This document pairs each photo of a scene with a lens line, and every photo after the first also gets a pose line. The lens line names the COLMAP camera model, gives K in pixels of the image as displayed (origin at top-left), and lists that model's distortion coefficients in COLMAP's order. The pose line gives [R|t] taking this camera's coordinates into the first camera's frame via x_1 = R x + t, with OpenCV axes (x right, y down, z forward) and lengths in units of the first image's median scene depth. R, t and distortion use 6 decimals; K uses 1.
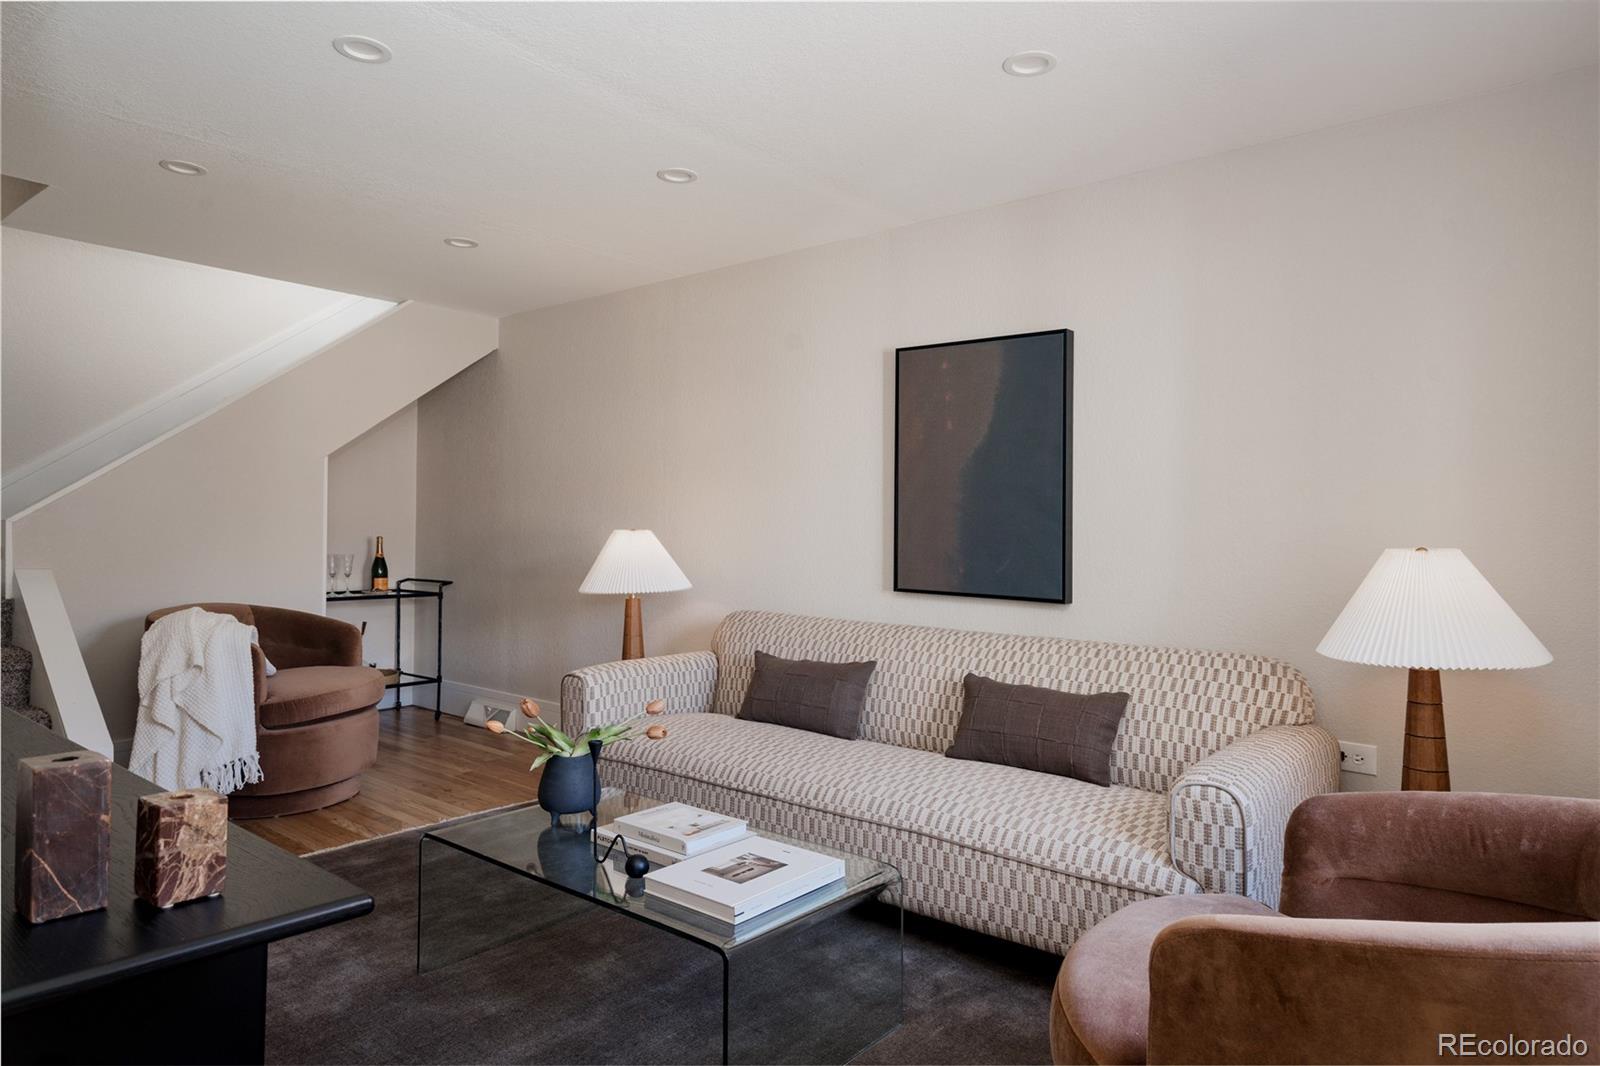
lens RADIAL K [[982.2, 0, 755.6], [0, 982.2, 489.8], [0, 0, 1]] dist [0.002535, 0.000604]
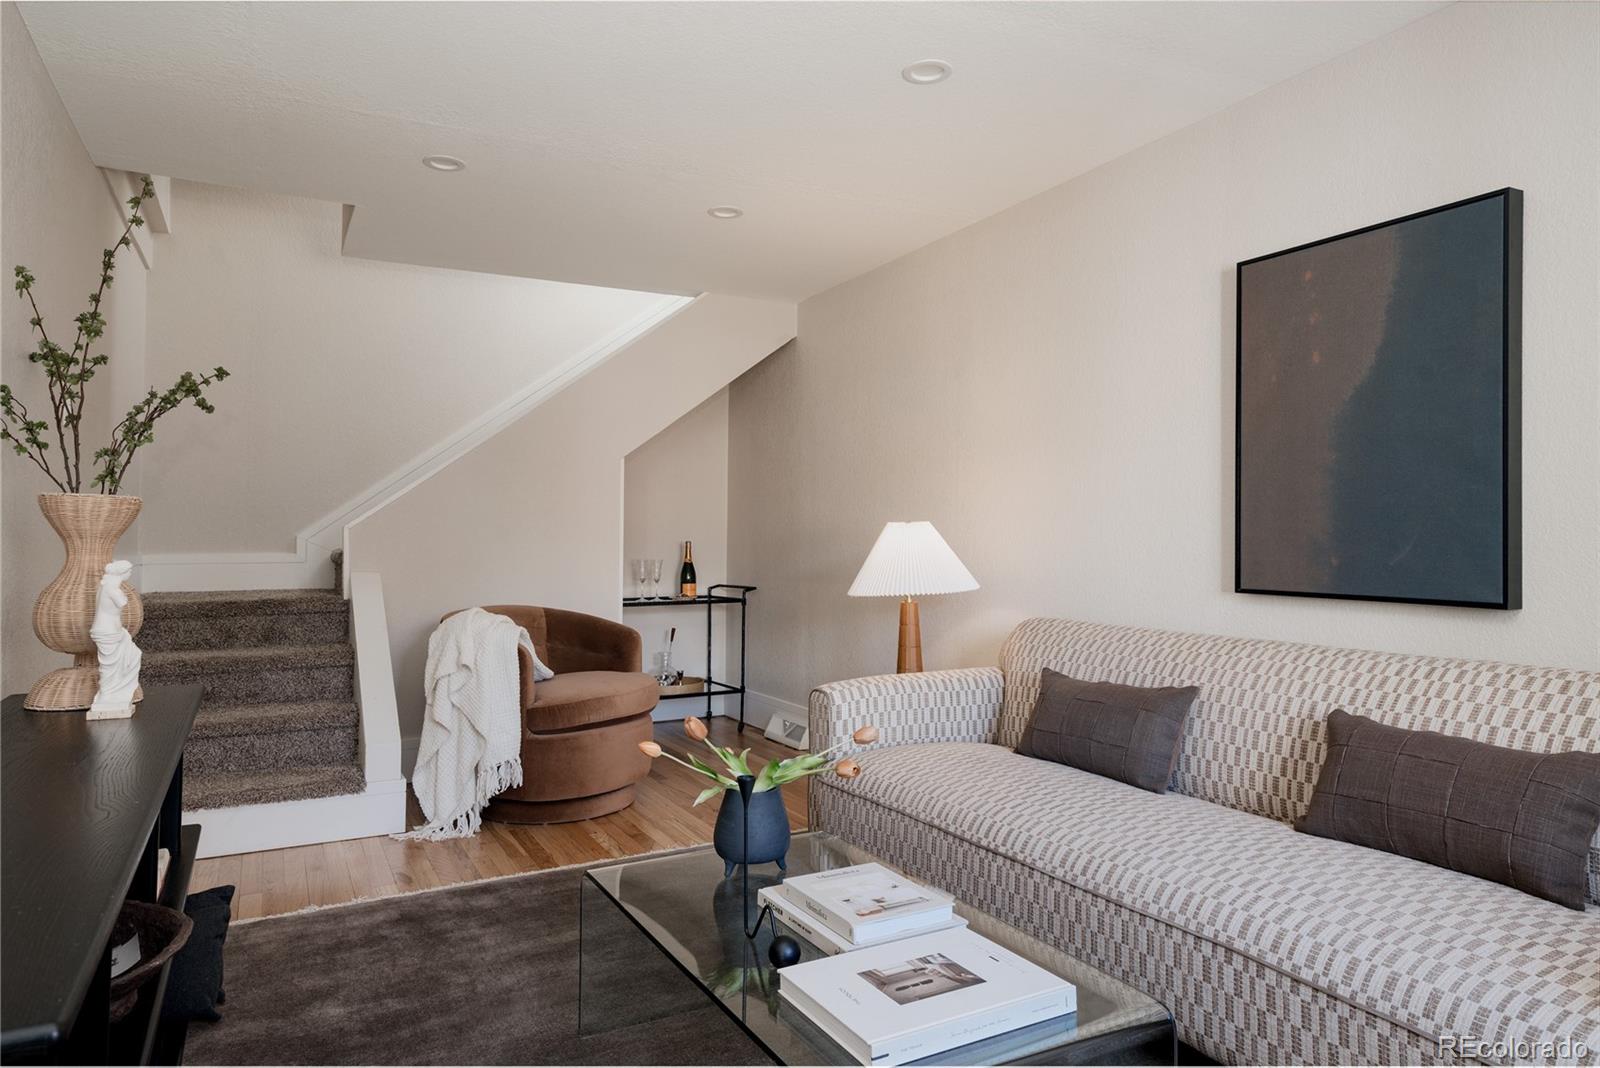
lens RADIAL K [[990.0, 0, 783.6], [0, 990.0, 529.1], [0, 0, 1]] dist [0.004338, 0.002645]
pose [[0.934923, -0.019267, -0.354326, 0.100255], [0.027676, 0.999442, 0.018681, 0.037145], [0.353769, -0.027271, 0.934935, 0.217502]]
